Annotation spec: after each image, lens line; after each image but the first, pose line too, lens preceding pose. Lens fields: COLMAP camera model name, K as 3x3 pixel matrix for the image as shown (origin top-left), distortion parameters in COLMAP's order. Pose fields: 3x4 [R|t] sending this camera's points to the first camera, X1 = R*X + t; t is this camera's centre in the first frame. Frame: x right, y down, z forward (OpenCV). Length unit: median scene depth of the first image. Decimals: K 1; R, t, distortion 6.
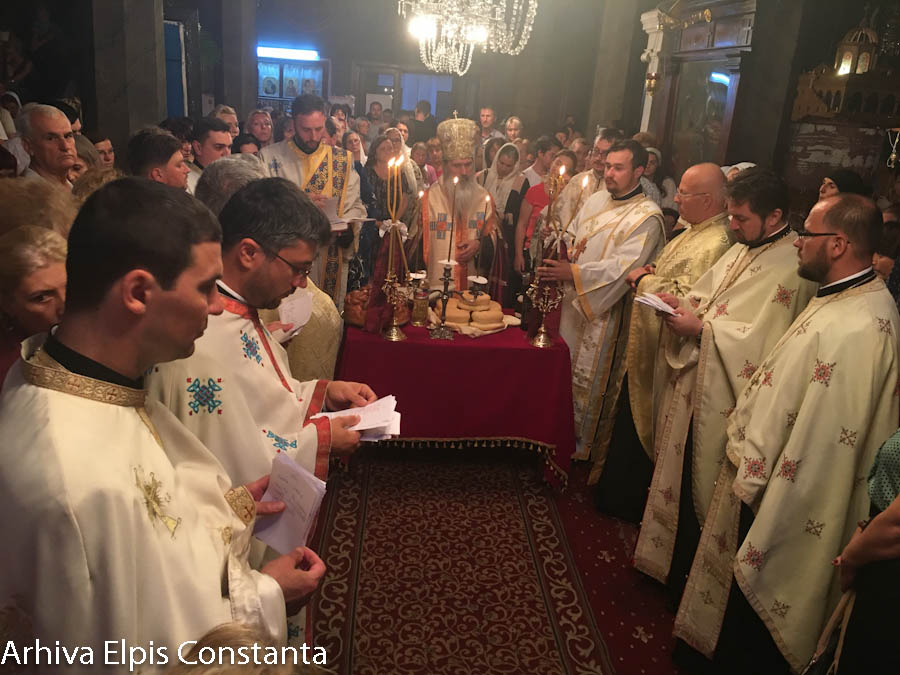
lens RADIAL K [[751.8, 0, 441.9], [0, 751.8, 338.2], [0, 0, 1]] dist [0.003134, 0.001352]
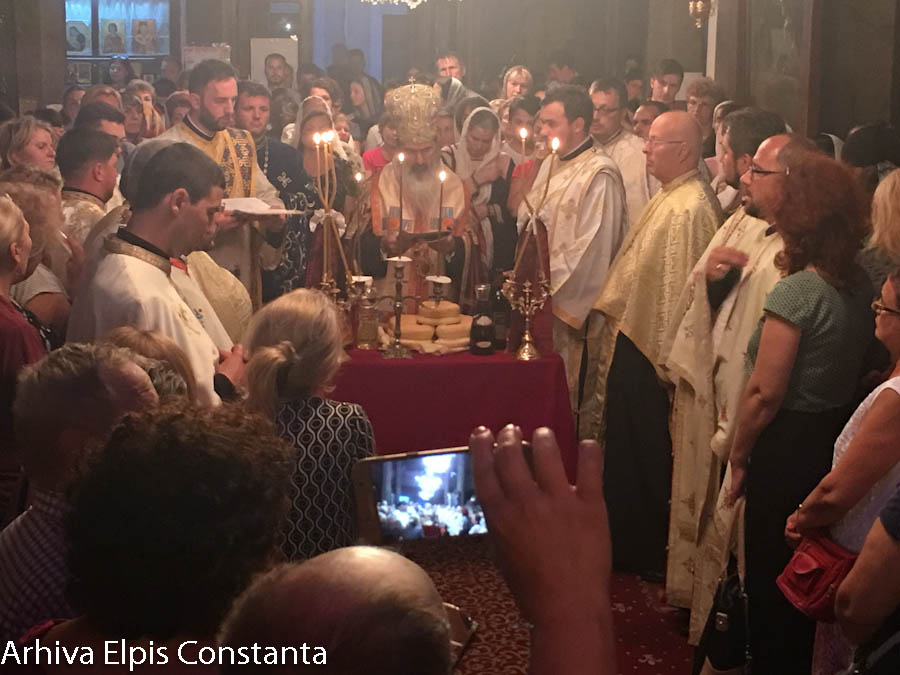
lens RADIAL K [[1786.0, 0, 450.0], [0, 1786.0, 337.5], [0, 0, 1]] dist [-0.047434, -0.212965]
pose [[0.997756, -0.064334, 0.018554, 0.020614], [0.066230, 0.988989, -0.132339, 0.221974], [-0.009836, 0.133271, 0.991031, -0.805231]]
